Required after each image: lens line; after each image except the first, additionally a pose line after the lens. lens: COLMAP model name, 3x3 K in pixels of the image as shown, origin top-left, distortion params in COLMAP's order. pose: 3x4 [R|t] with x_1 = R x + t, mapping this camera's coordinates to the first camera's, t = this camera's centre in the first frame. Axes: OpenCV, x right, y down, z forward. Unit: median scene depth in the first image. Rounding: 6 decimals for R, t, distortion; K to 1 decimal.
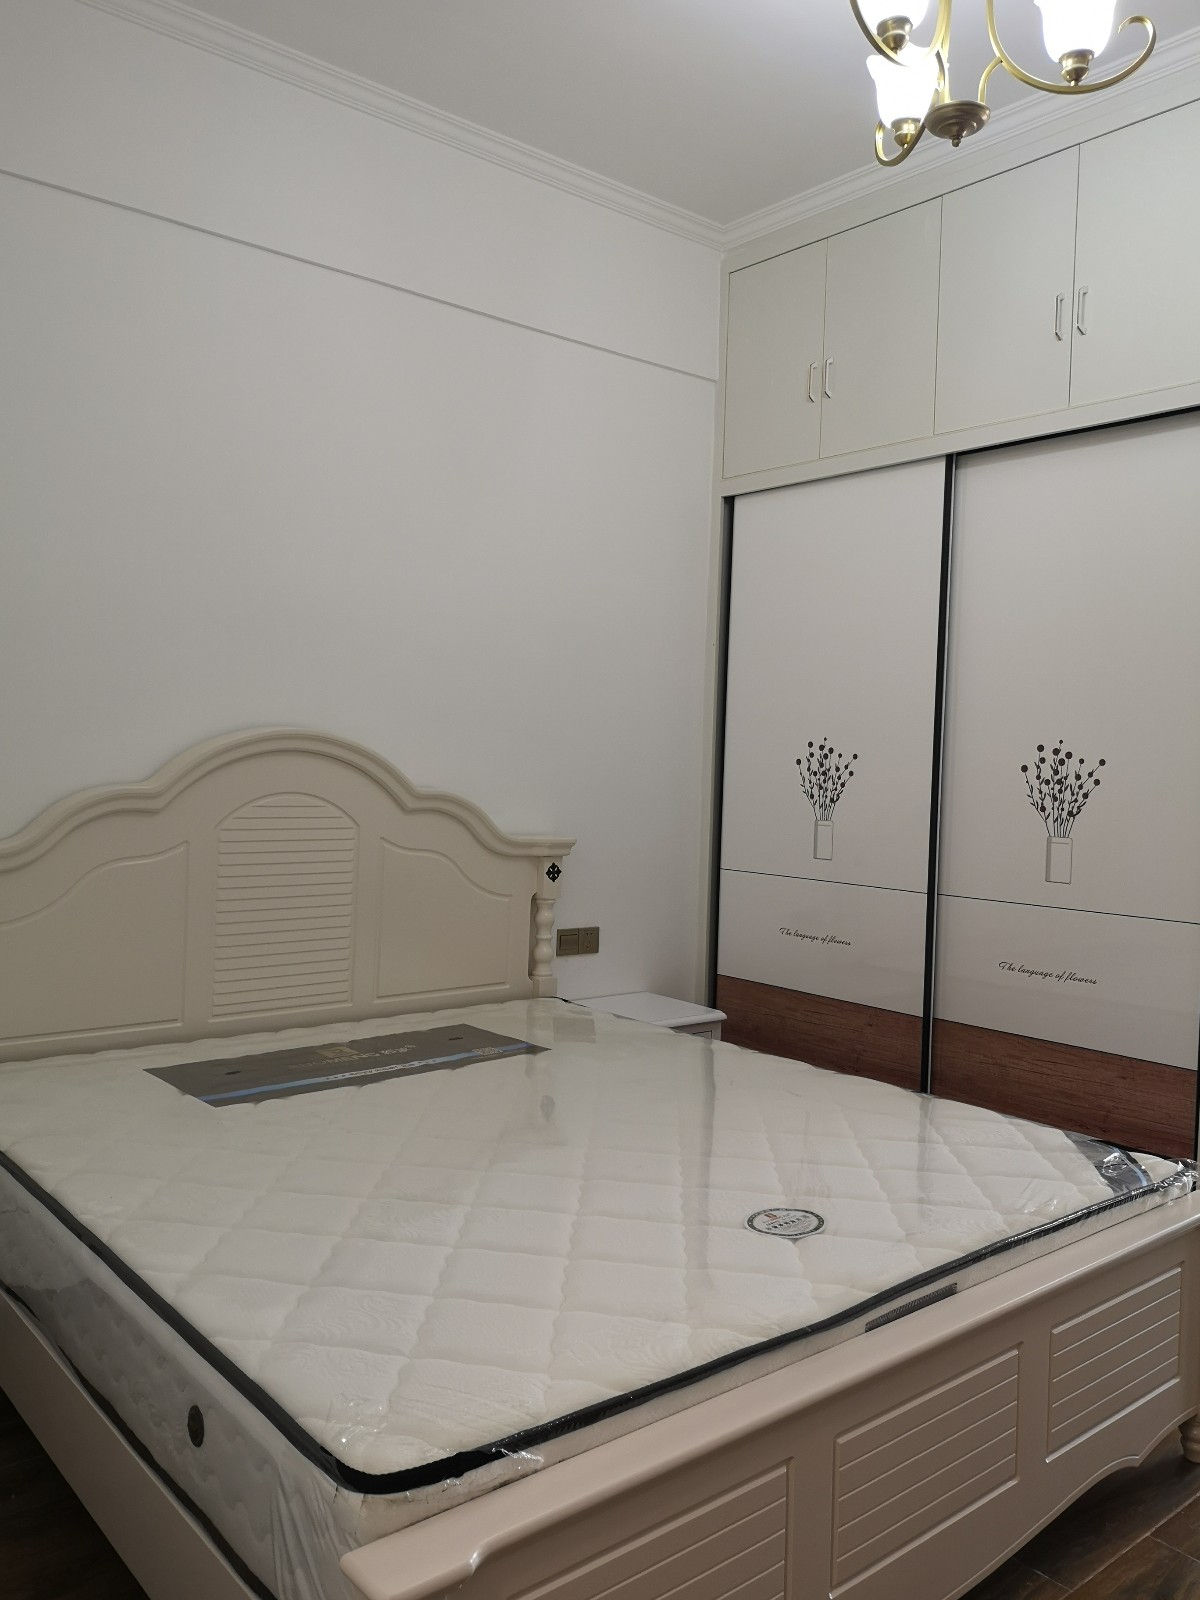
lens RADIAL K [[1251.1, 0, 657.1], [0, 1251.1, 821.2], [0, 0, 1]] dist [0.037154, -0.033490]
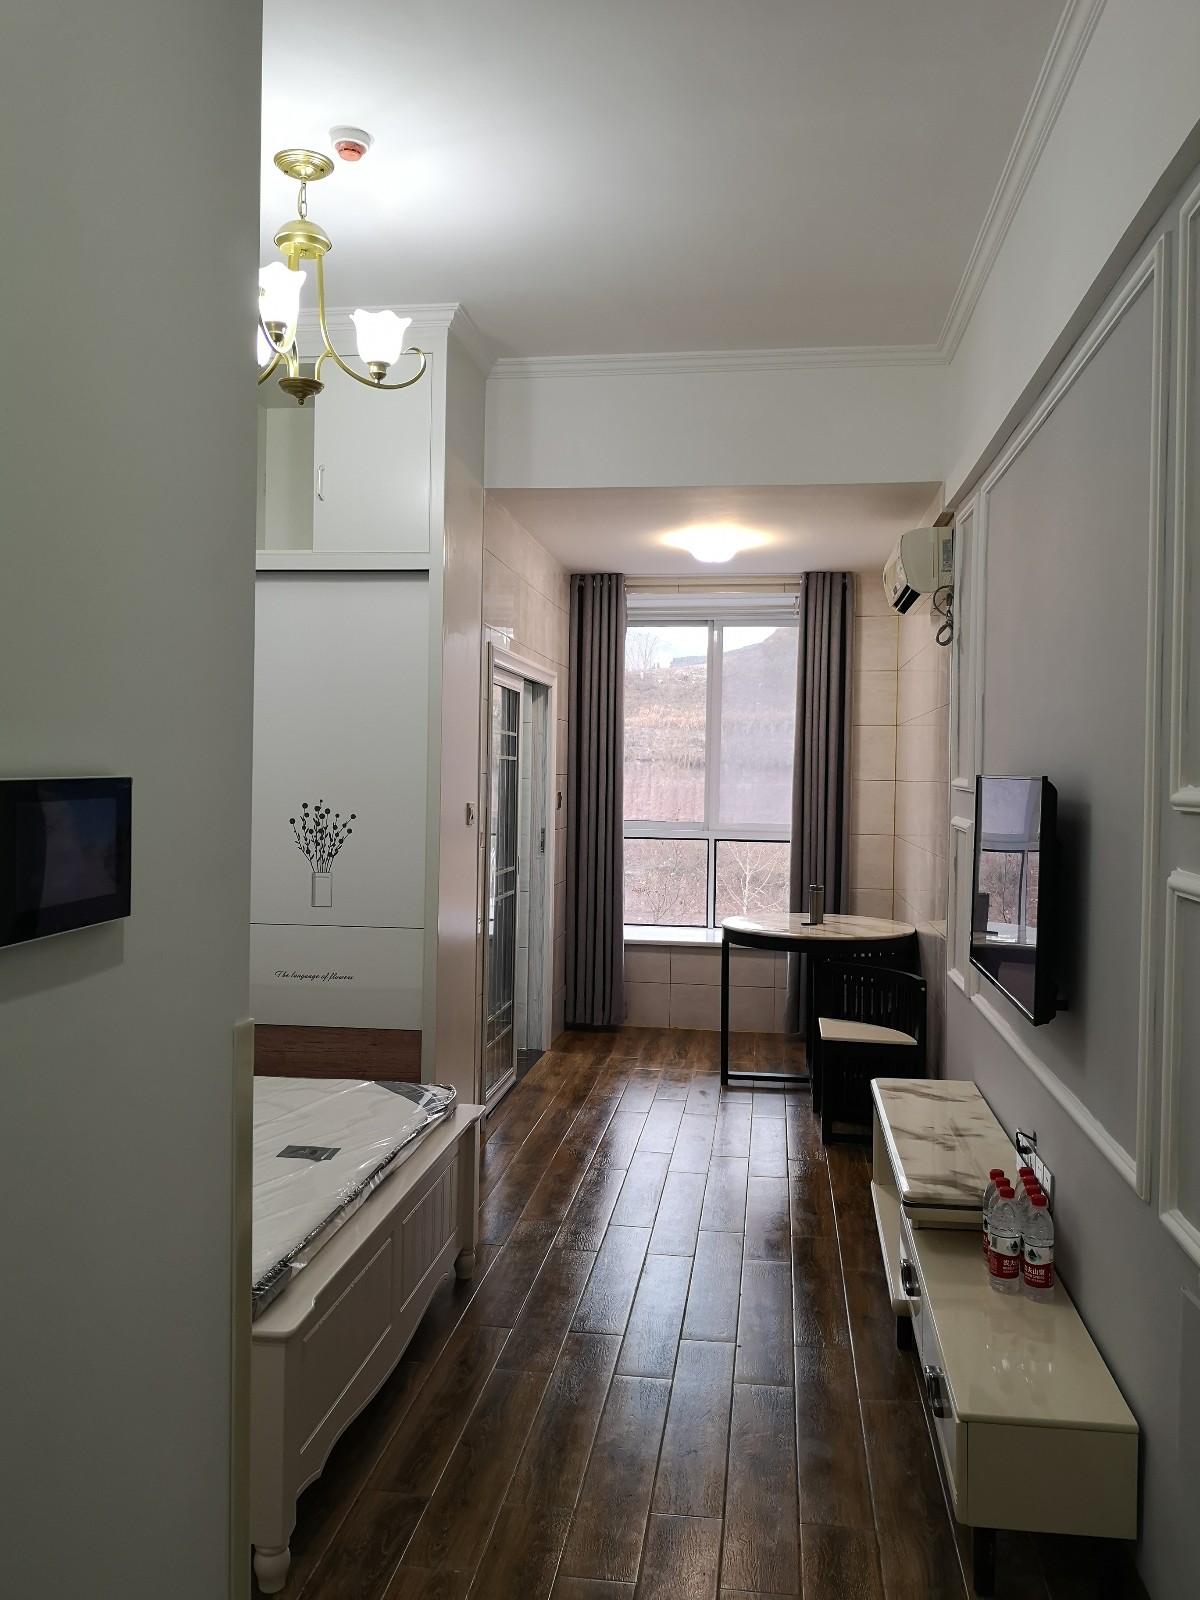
lens RADIAL K [[1251.1, 0, 612.5], [0, 1251.1, 797.4], [0, 0, 1]] dist [0.037154, -0.033490]
pose [[0.754485, -0.026100, 0.655798, -0.322882], [0.027535, 0.999588, 0.008103, -0.068989], [-0.655739, 0.011944, 0.754893, -0.216140]]
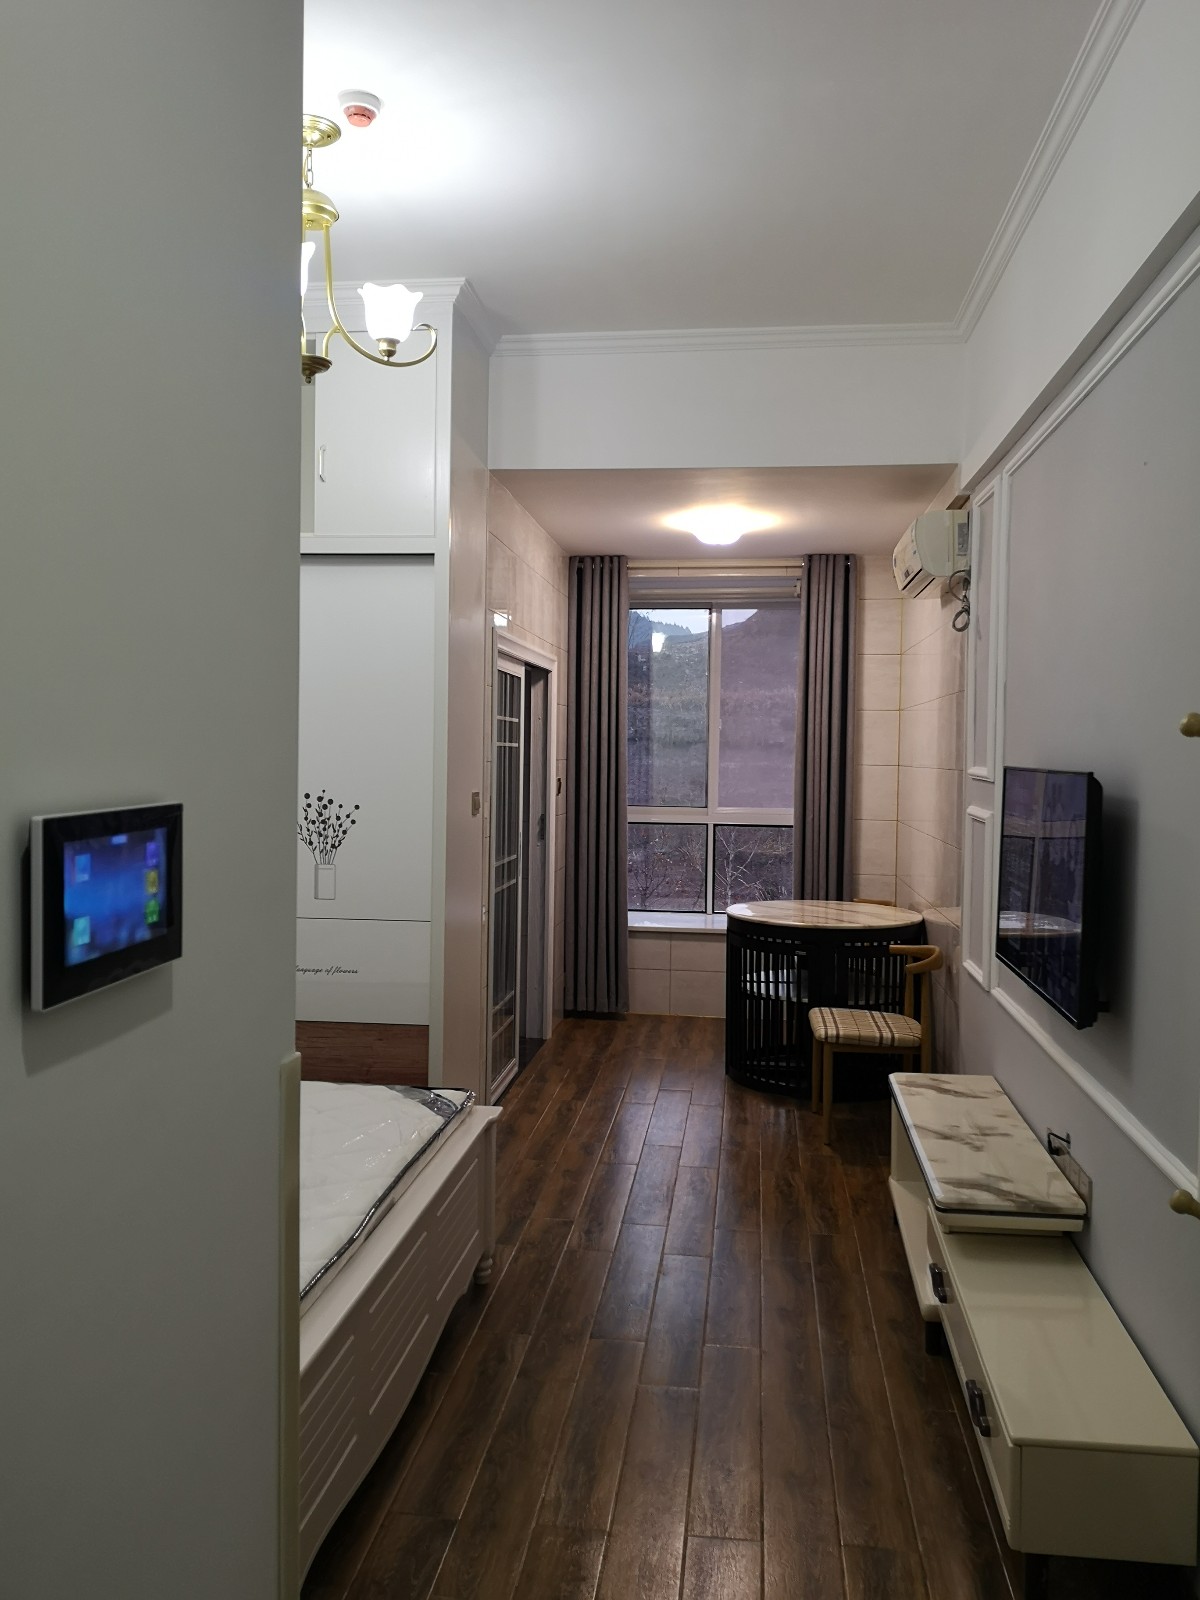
lens RADIAL K [[1251.1, 0, 615.6], [0, 1251.1, 799.8], [0, 0, 1]] dist [0.037154, -0.033490]
pose [[0.746228, -0.039142, 0.664538, -0.321598], [0.029463, 0.999234, 0.025771, -0.080223], [-0.665038, 0.000348, 0.746810, -0.173784]]
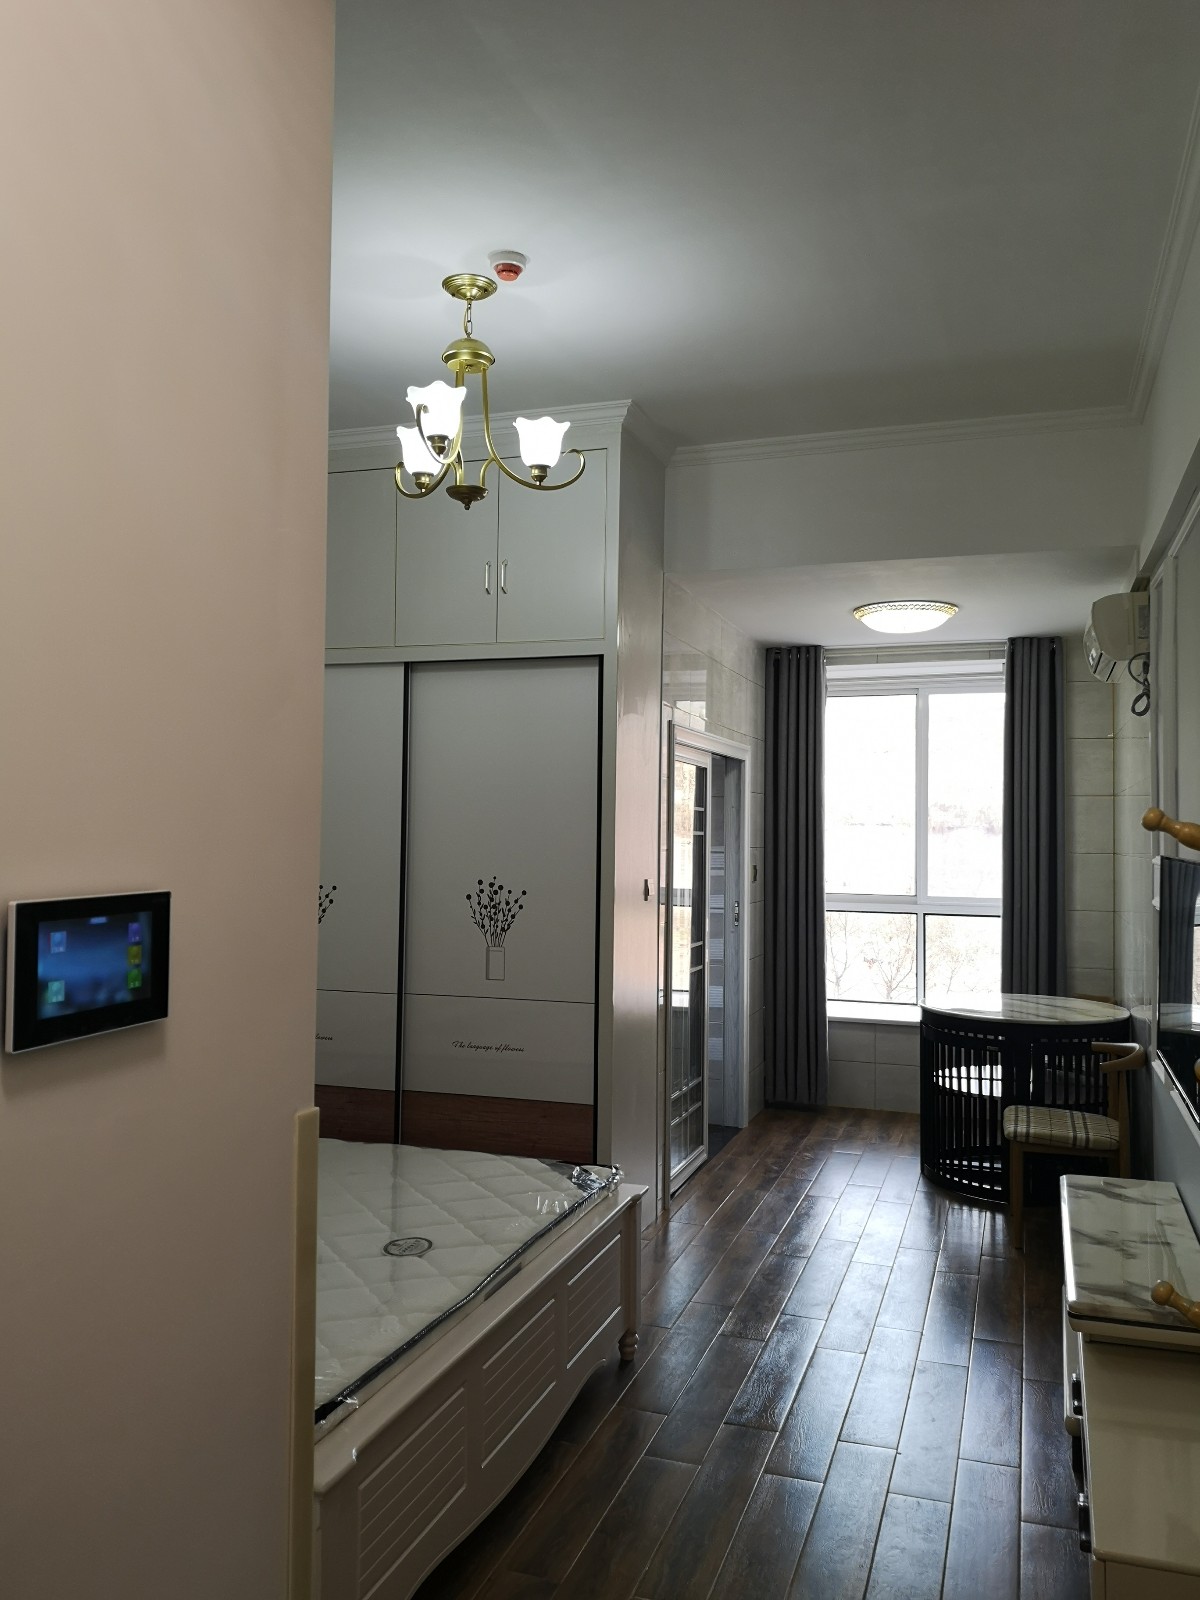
lens RADIAL K [[1251.1, 0, 614.8], [0, 1251.1, 805.3], [0, 0, 1]] dist [0.037154, -0.033490]
pose [[0.858830, -0.001339, 0.512259, -0.278377], [0.027872, 0.998637, -0.044119, -0.080061], [-0.511502, 0.052168, 0.857697, -0.263826]]
